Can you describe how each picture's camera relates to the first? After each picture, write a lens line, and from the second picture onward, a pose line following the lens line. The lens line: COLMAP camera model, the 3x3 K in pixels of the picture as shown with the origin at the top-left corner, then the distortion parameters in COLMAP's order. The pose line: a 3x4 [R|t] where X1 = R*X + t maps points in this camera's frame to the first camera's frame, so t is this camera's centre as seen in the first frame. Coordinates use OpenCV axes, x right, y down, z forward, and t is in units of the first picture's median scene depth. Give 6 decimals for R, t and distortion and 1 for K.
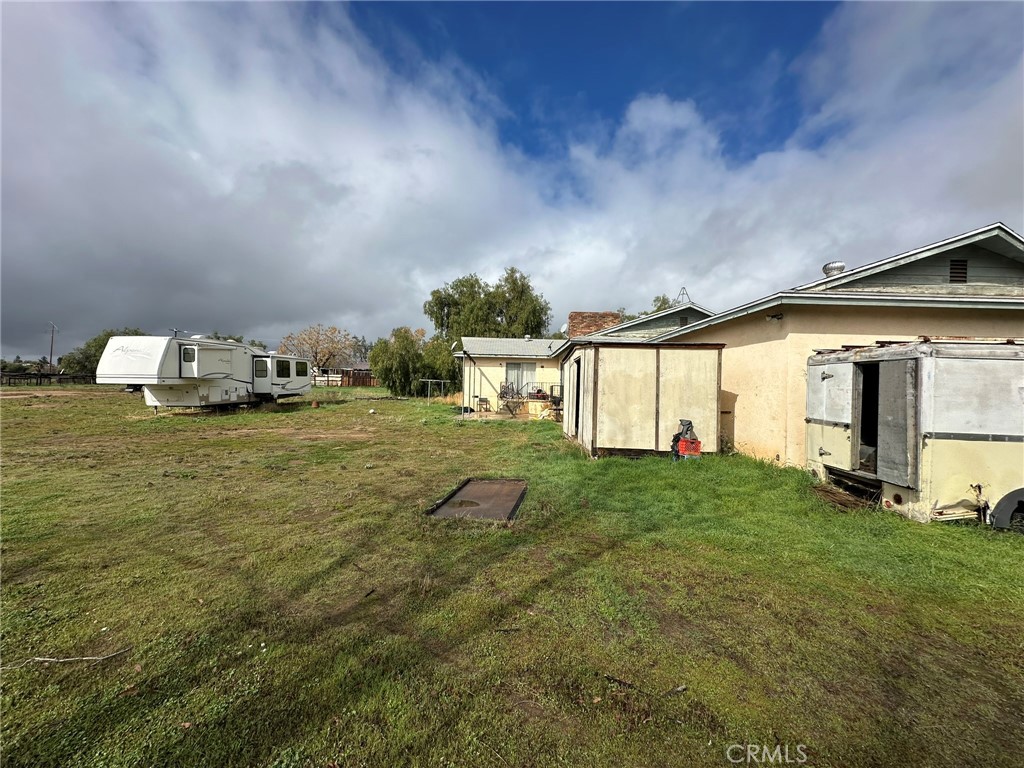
lens RADIAL K [[411.5, 0, 510.8], [0, 411.5, 391.9], [0, 0, 1]] dist [-0.003944, -0.000785]
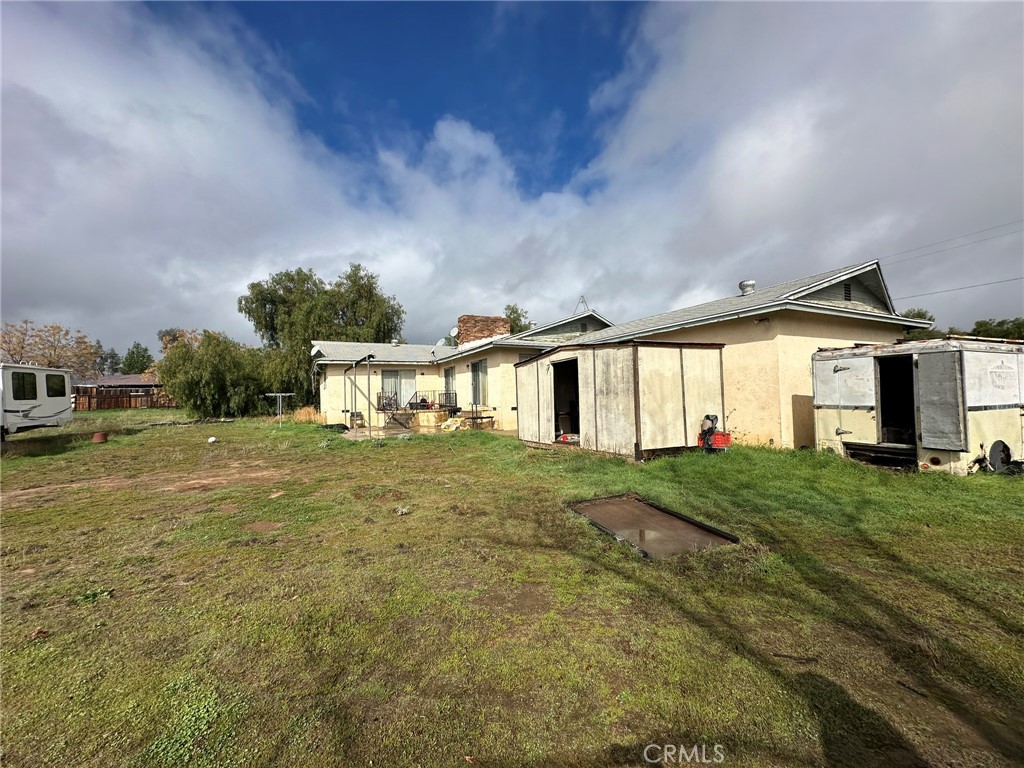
lens RADIAL K [[411.5, 0, 513.2], [0, 411.5, 382.7], [0, 0, 1]] dist [-0.003944, -0.000785]
pose [[0.886562, -0.030975, 0.461572, -0.175466], [0.051418, 0.998172, -0.031776, -0.002249], [-0.459744, 0.051905, 0.886533, 0.100064]]
